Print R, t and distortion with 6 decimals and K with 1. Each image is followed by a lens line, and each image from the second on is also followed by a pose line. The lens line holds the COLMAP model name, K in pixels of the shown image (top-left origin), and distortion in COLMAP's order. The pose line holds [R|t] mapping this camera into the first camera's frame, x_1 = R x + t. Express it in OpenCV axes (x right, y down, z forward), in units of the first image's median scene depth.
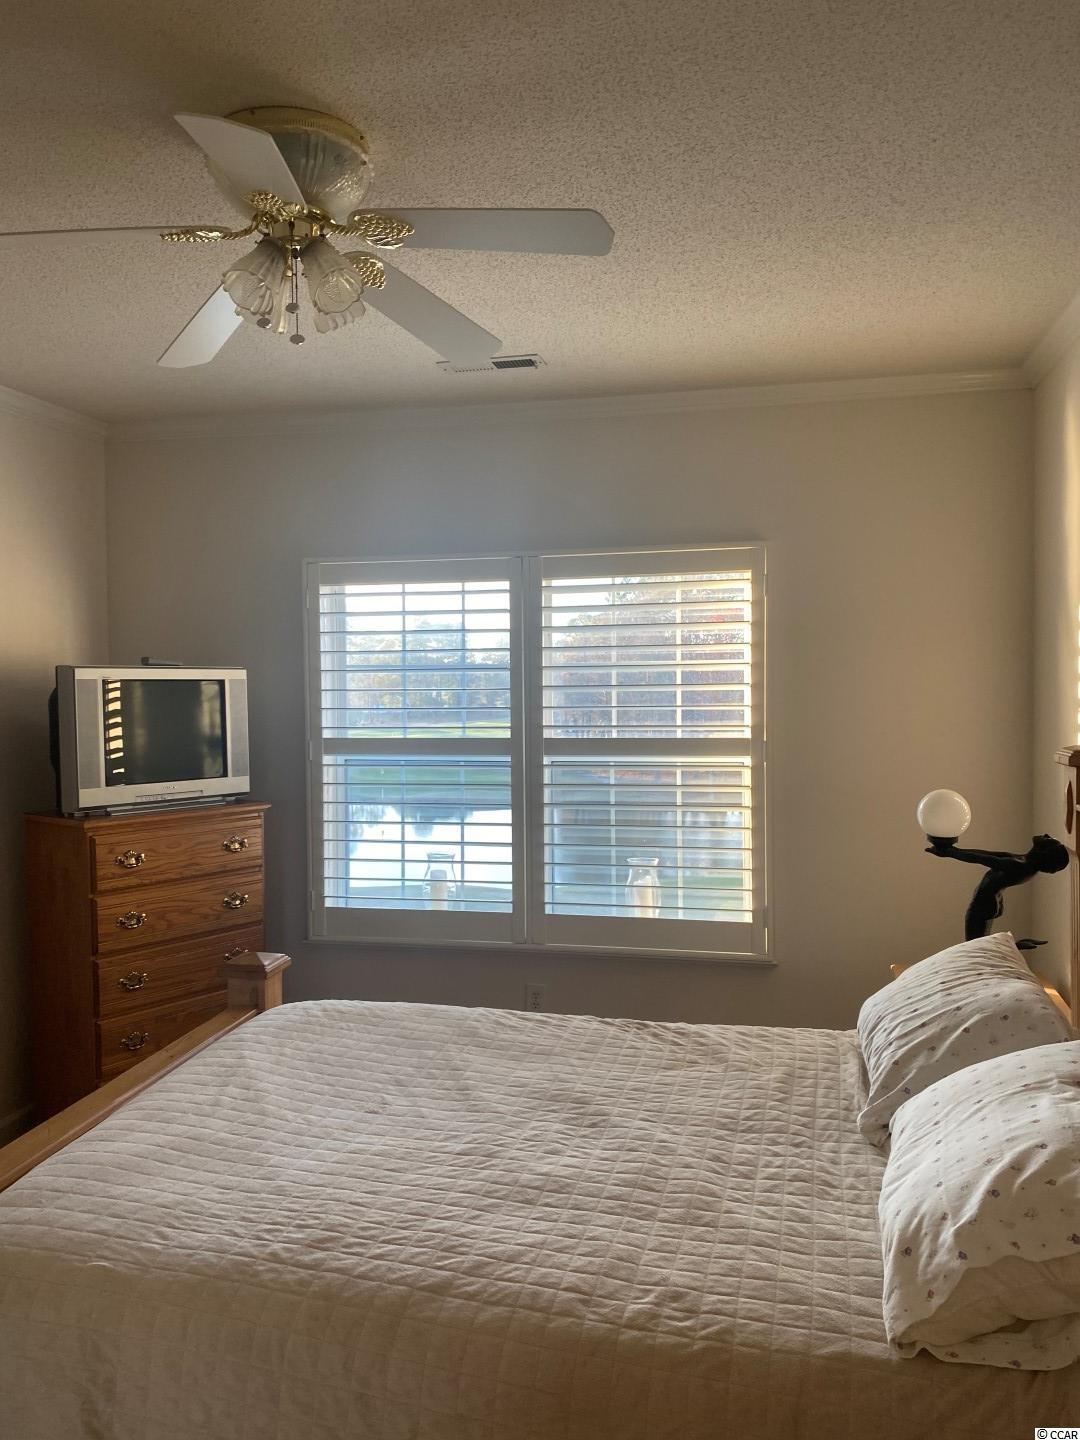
lens RADIAL K [[1101.0, 0, 538.8], [0, 1101.0, 718.0], [0, 0, 1]] dist [0.010481, -0.013795]
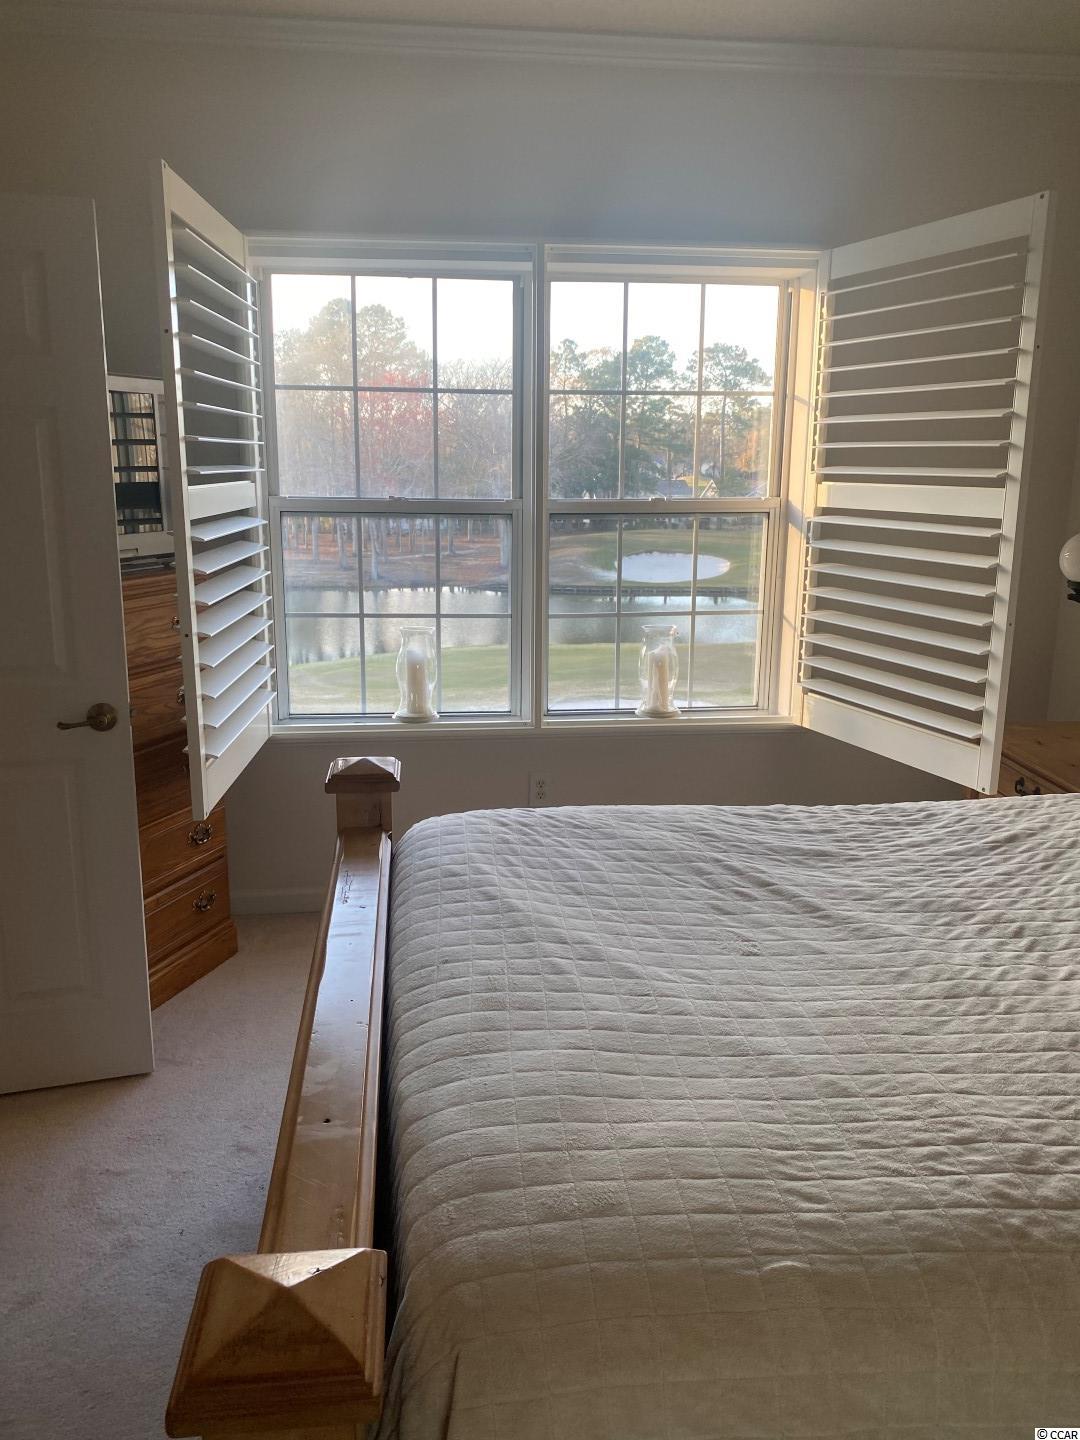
lens RADIAL K [[1101.0, 0, 539.1], [0, 1101.0, 721.0], [0, 0, 1]] dist [0.010481, -0.013795]
pose [[0.952358, -0.058588, 0.299303, -0.375280], [-0.001635, 0.980380, 0.197110, 0.045187], [-0.304979, -0.188209, 0.933577, 0.289780]]
